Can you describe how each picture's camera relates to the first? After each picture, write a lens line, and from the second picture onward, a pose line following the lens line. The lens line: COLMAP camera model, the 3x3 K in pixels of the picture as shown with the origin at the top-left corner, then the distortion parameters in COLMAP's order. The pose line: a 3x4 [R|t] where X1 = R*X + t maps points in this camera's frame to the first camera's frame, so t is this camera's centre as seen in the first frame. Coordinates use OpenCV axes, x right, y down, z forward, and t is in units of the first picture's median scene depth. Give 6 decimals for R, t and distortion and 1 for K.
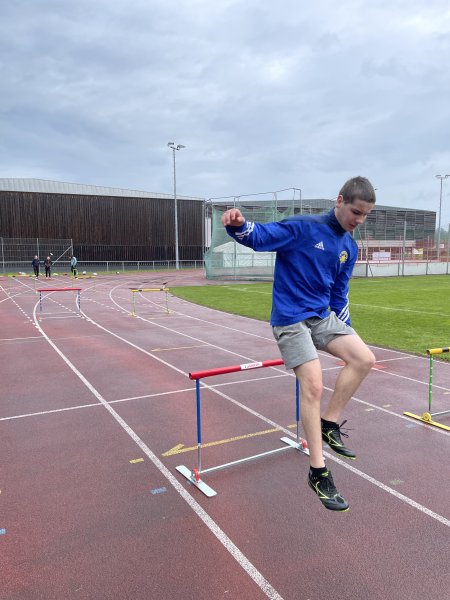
lens RADIAL K [[446.5, 0, 229.3], [0, 446.5, 302.1], [0, 0, 1]] dist [0.101668, -0.125549]
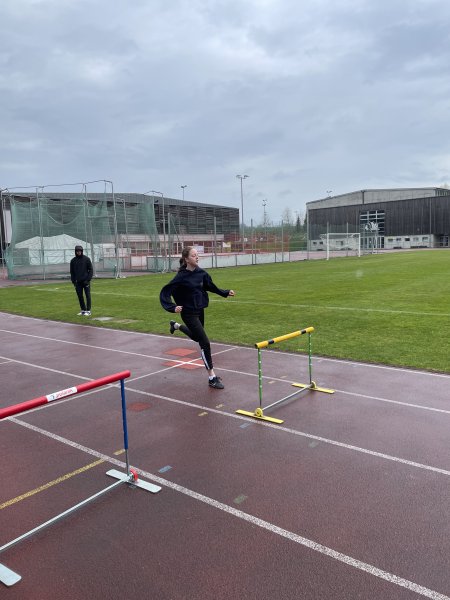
lens RADIAL K [[447.0, 0, 229.4], [0, 447.0, 294.8], [0, 0, 1]] dist [0.101233, -0.125544]
pose [[0.920890, -0.064094, 0.384518, 0.003342], [0.065902, 0.997790, 0.008487, -0.002158], [-0.384212, 0.017525, 0.923079, 0.020911]]
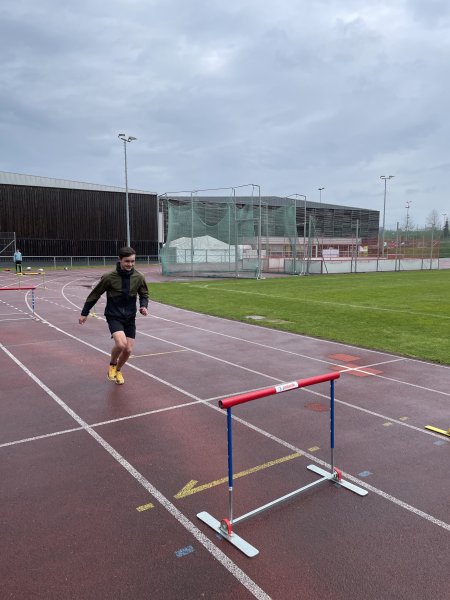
lens RADIAL K [[446.1, 0, 231.7], [0, 446.1, 298.1], [0, 0, 1]] dist [0.102785, -0.129452]
pose [[0.993255, -0.005107, 0.115837, -0.019232], [0.005073, 0.999987, 0.000589, -0.003238], [-0.115838, 0.000002, 0.993268, 0.023464]]
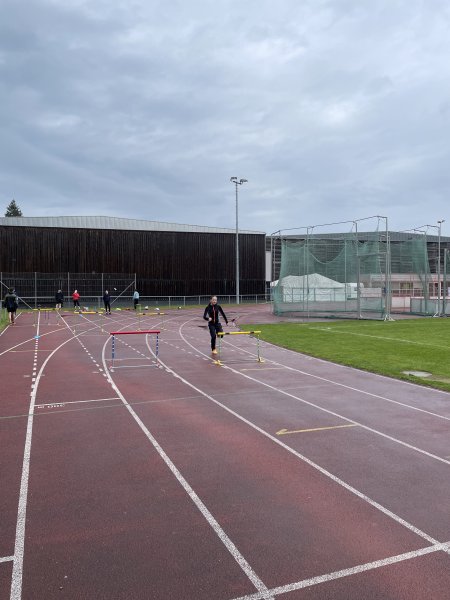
lens RADIAL K [[447.0, 0, 229.4], [0, 447.0, 294.8], [0, 0, 1]] dist [0.101233, -0.125544]
pose [[0.993301, 0.002858, -0.115518, -0.048646], [-0.013507, 0.995713, -0.091509, -0.010512], [0.114761, 0.092456, 0.989081, 0.088676]]
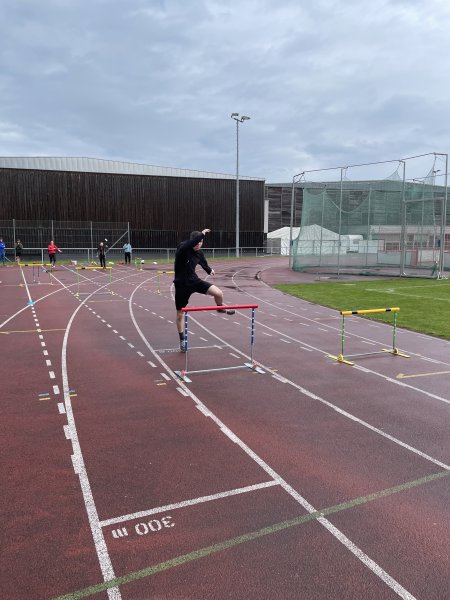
lens RADIAL K [[446.7, 0, 227.2], [0, 446.7, 298.9], [0, 0, 1]] dist [0.099782, -0.129964]
pose [[0.997235, 0.016208, -0.072530, -0.148053], [-0.014539, 0.999618, 0.023486, -0.025074], [0.072883, -0.022366, 0.997090, 0.228688]]
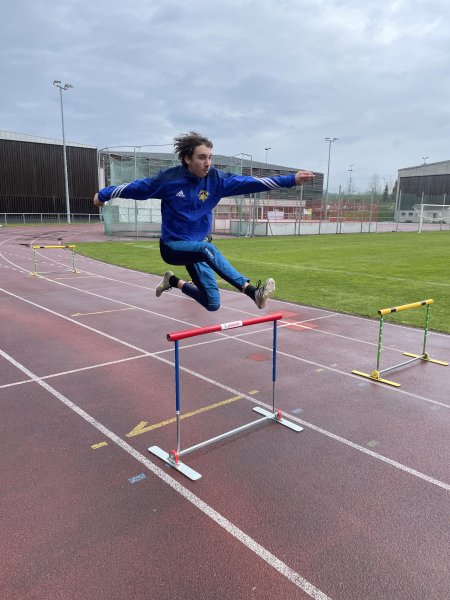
lens RADIAL K [[446.7, 0, 227.2], [0, 446.7, 298.9], [0, 0, 1]] dist [0.099782, -0.129964]
pose [[0.974441, -0.018270, 0.223902, -0.020738], [-0.001511, 0.996132, 0.087860, -0.001706], [-0.224641, -0.085952, 0.970643, 0.014683]]
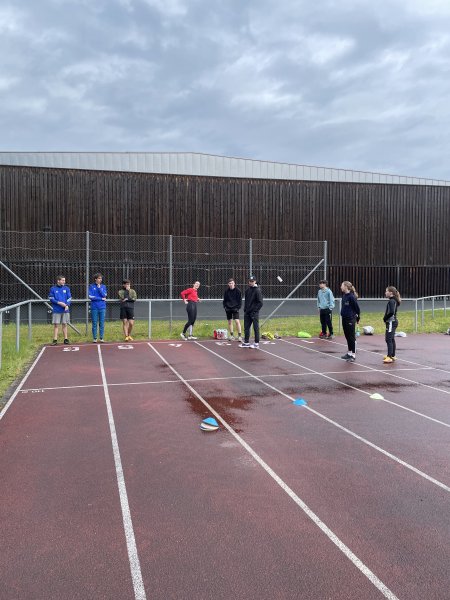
lens RADIAL K [[446.7, 0, 236.3], [0, 446.7, 298.3], [0, 0, 1]] dist [0.097196, -0.125950]
pose [[0.981306, 0.019448, -0.191471, -0.558430], [-0.032035, 0.997508, -0.062863, -0.101033], [0.189772, 0.067821, 0.979483, 0.967219]]
